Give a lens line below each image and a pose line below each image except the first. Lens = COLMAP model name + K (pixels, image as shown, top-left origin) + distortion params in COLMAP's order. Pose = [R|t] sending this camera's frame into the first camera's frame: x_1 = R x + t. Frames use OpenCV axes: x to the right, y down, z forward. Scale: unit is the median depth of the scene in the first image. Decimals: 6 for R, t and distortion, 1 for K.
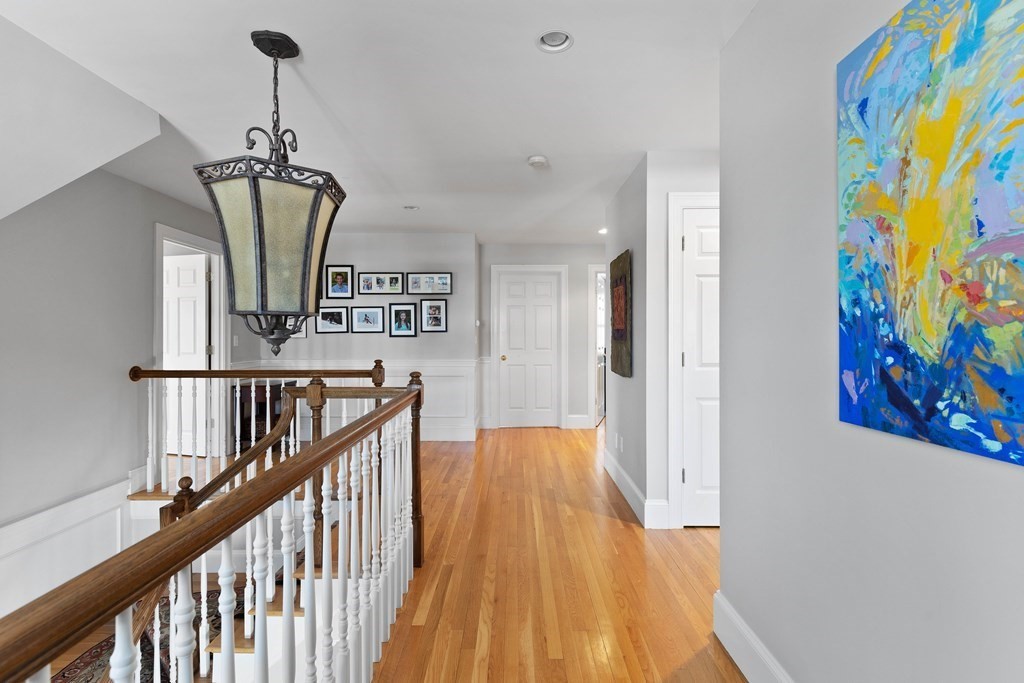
lens RADIAL K [[474.8, 0, 512.0], [0, 474.8, 341.5], [0, 0, 1]] dist [0.000018, -0.000002]
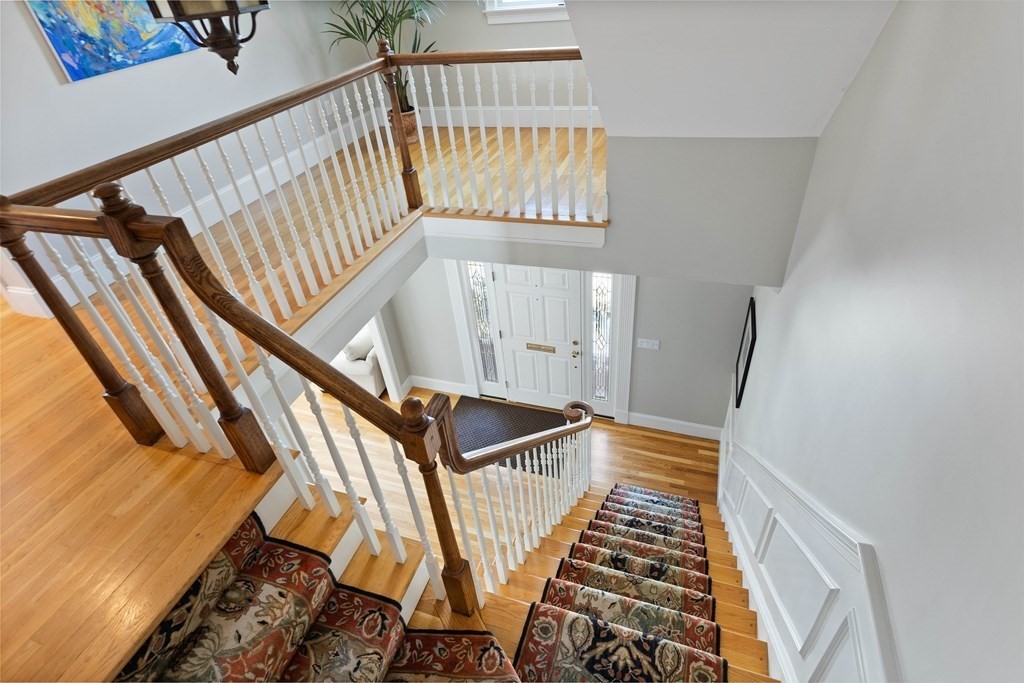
lens RADIAL K [[532.0, 0, 512.7], [0, 532.0, 337.3], [0, 0, 1]] dist [-0.003187, -0.001092]
pose [[-0.943528, -0.121667, 0.308143, -2.256290], [0.095164, 0.791388, 0.603861, -0.189310], [-0.317330, 0.599084, -0.735119, 3.145360]]
